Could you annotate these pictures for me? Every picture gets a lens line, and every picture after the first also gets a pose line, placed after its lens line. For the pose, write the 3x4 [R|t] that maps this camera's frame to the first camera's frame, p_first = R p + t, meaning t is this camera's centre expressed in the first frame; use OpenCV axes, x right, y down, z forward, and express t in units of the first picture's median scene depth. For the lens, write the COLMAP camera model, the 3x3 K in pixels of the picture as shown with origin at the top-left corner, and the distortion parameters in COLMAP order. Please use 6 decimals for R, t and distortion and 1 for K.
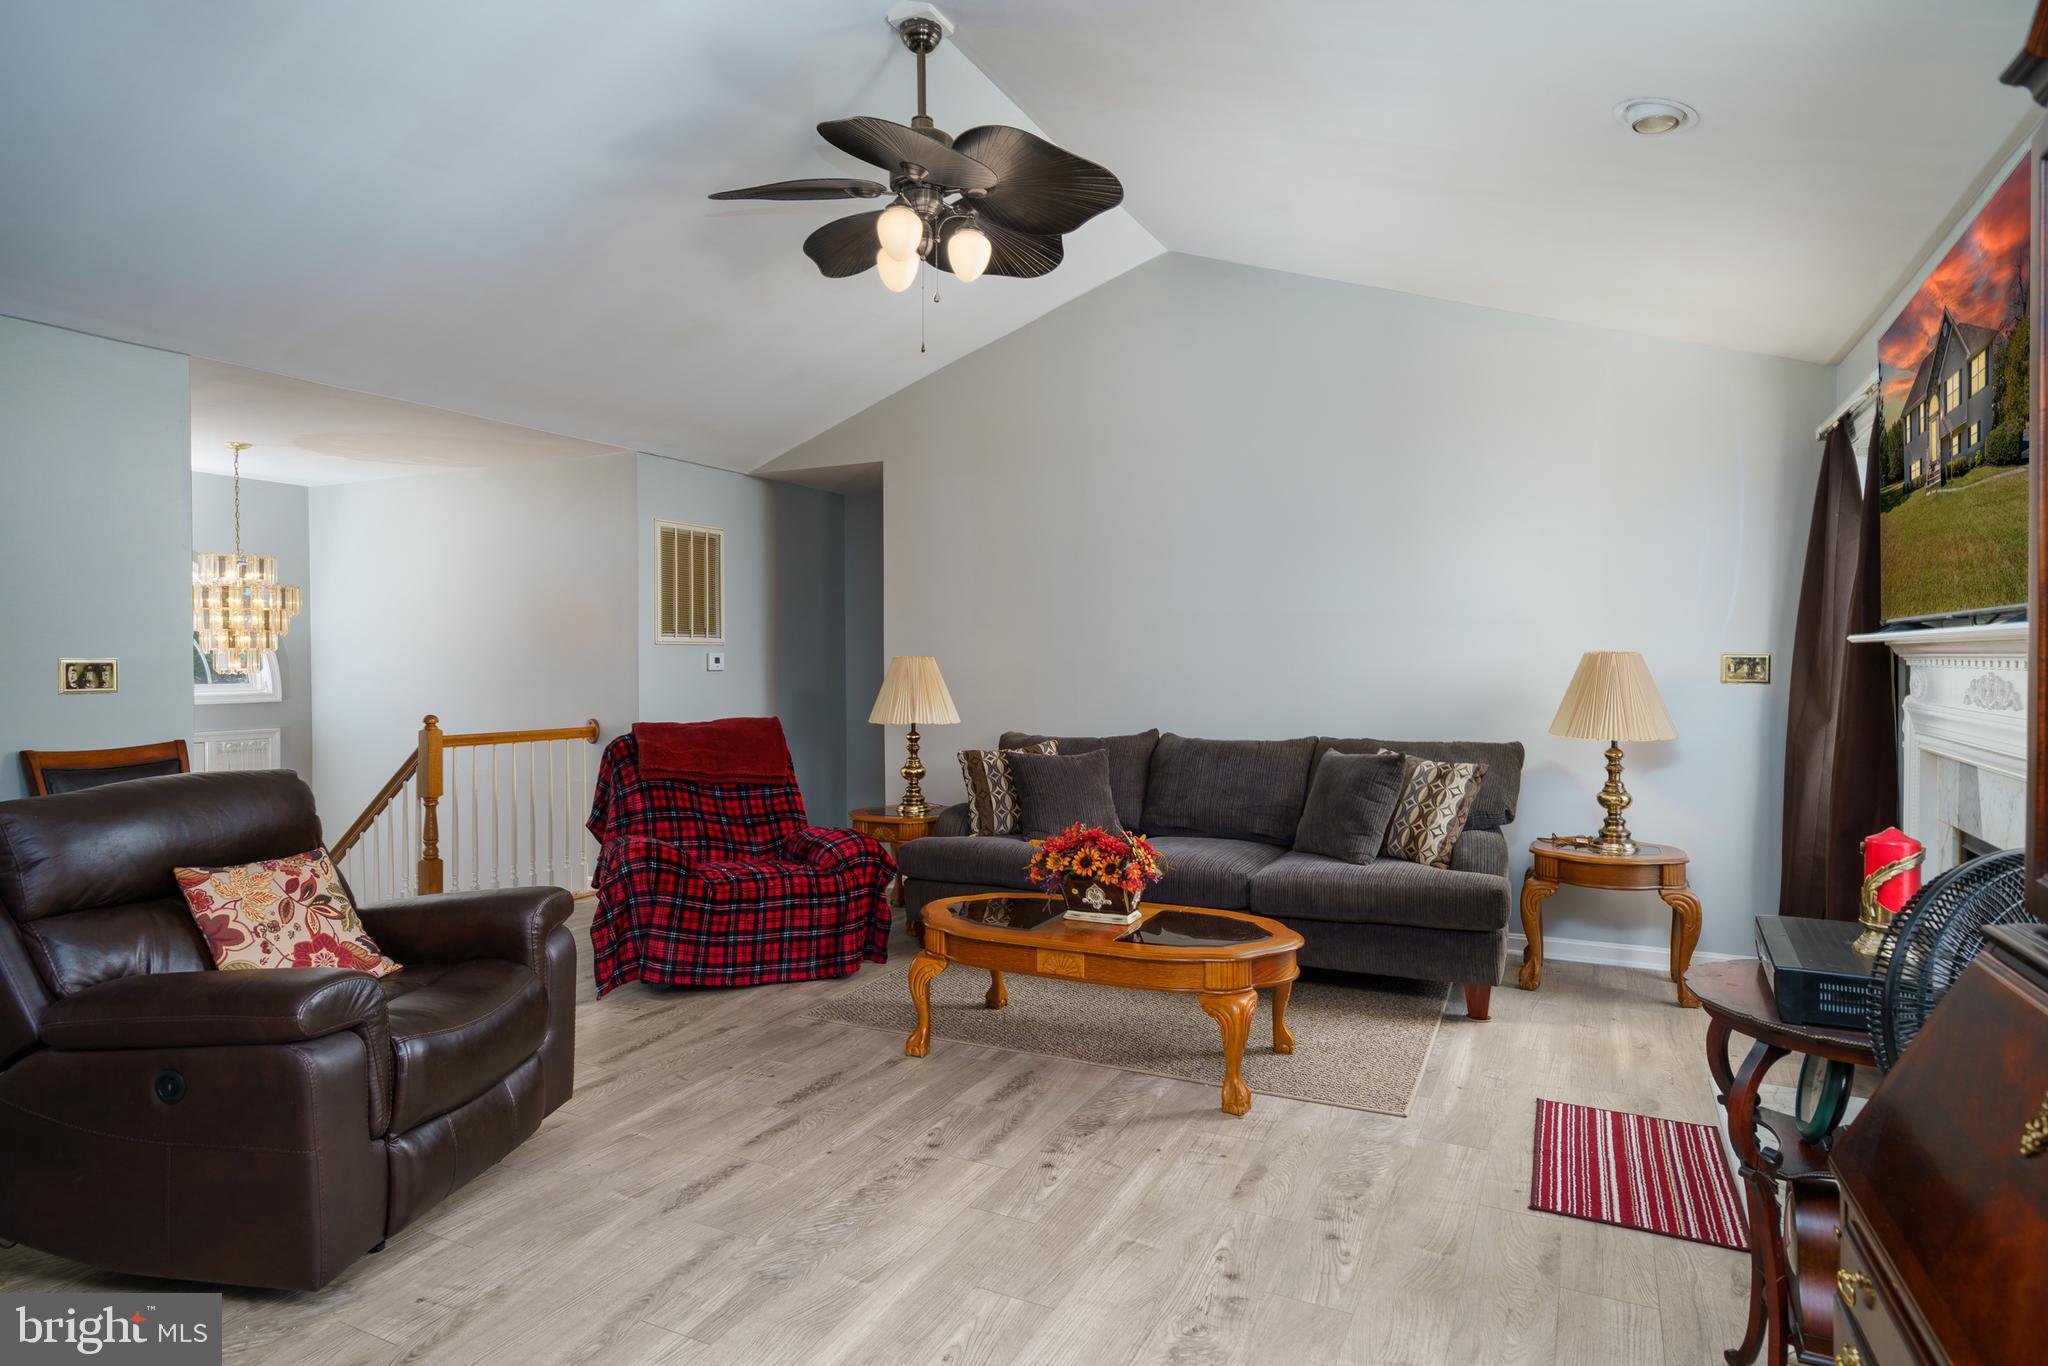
lens RADIAL K [[1110.9, 0, 1020.8], [0, 1110.9, 680.1], [0, 0, 1]] dist [0.000376, -0.000109]
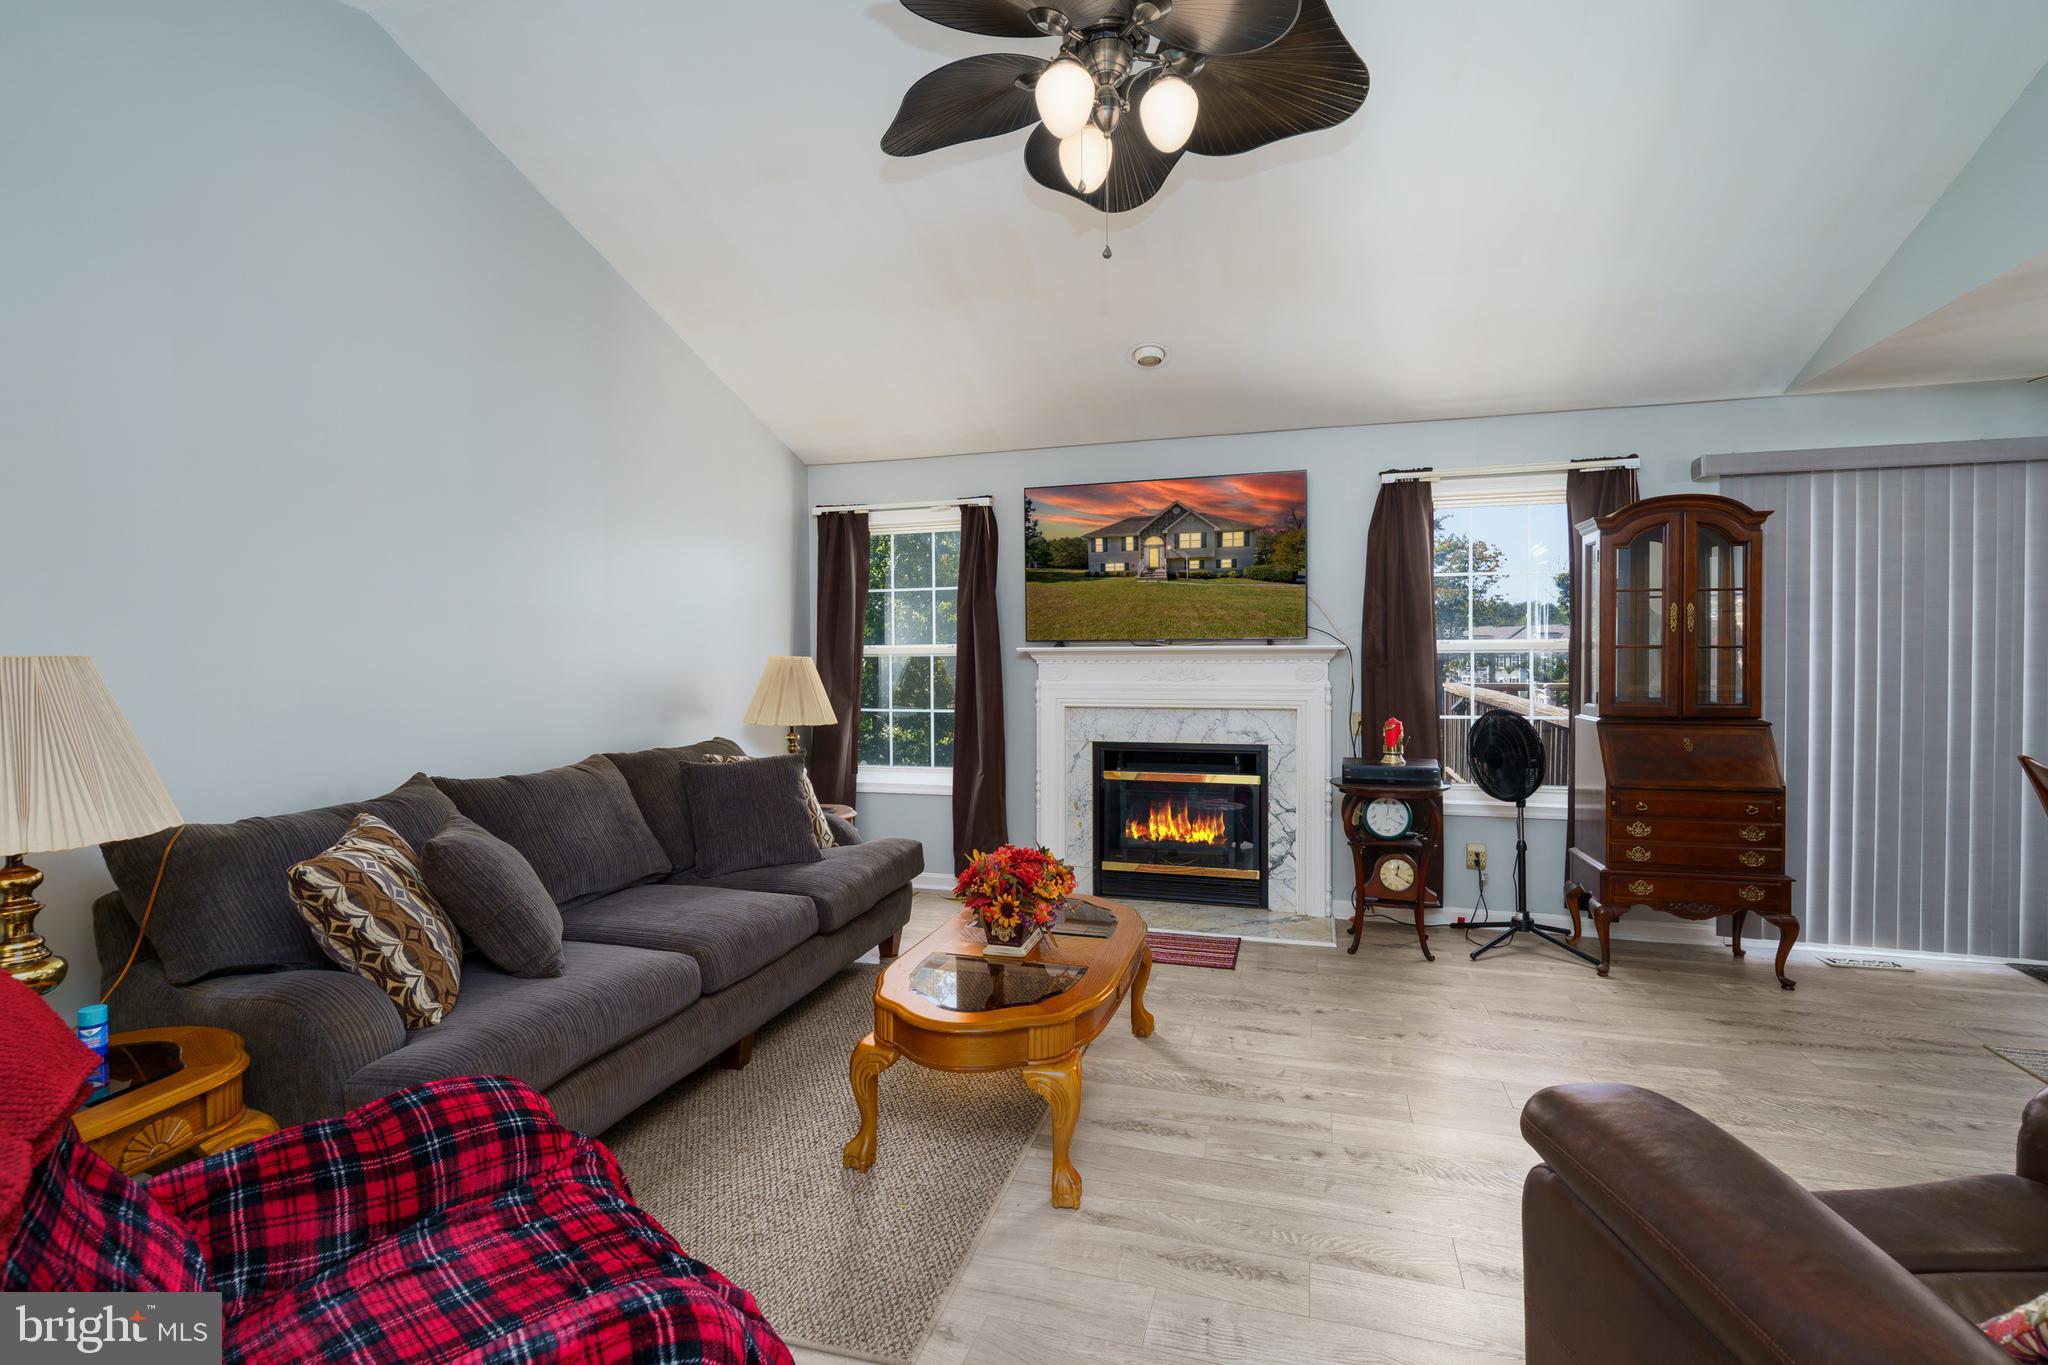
lens RADIAL K [[937.7, 0, 1015.5], [0, 937.7, 682.1], [0, 0, 1]] dist [-0.004206, 0.000968]
pose [[-0.148158, -0.018955, 0.988782, -0.582699], [0.026222, 0.999390, 0.023087, -0.016674], [-0.988616, 0.029348, -0.147570, 0.941922]]
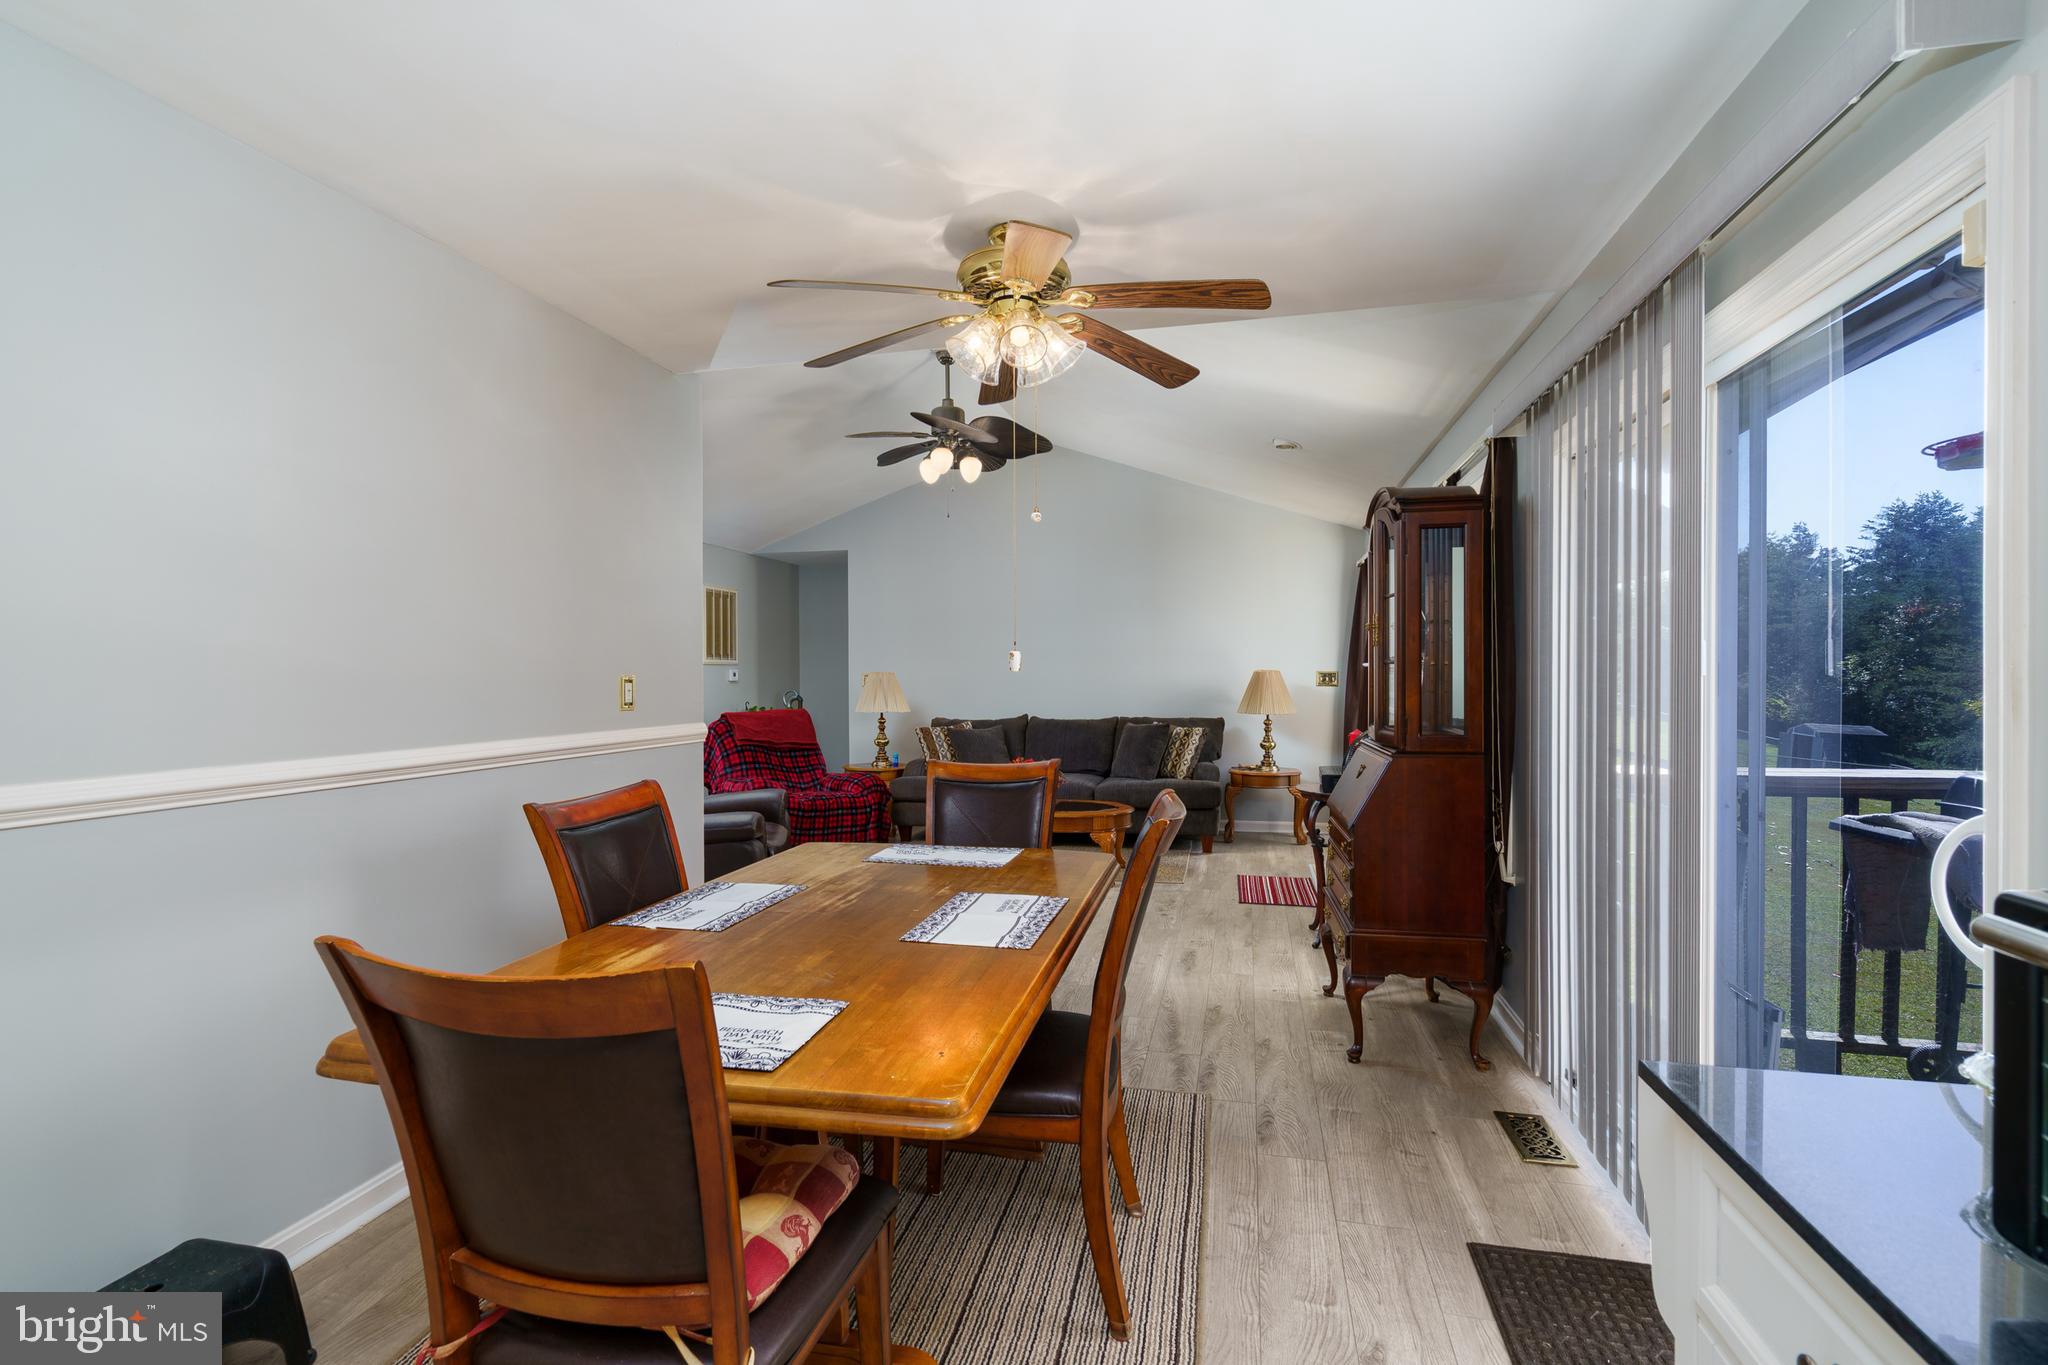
lens RADIAL K [[937.7, 0, 1015.5], [0, 937.7, 682.1], [0, 0, 1]] dist [-0.004206, 0.000968]
pose [[0.972899, -0.001454, 0.231224, -0.288383], [0.003962, 0.999938, -0.010380, 0.011141], [-0.231195, 0.011015, 0.972845, -0.520241]]
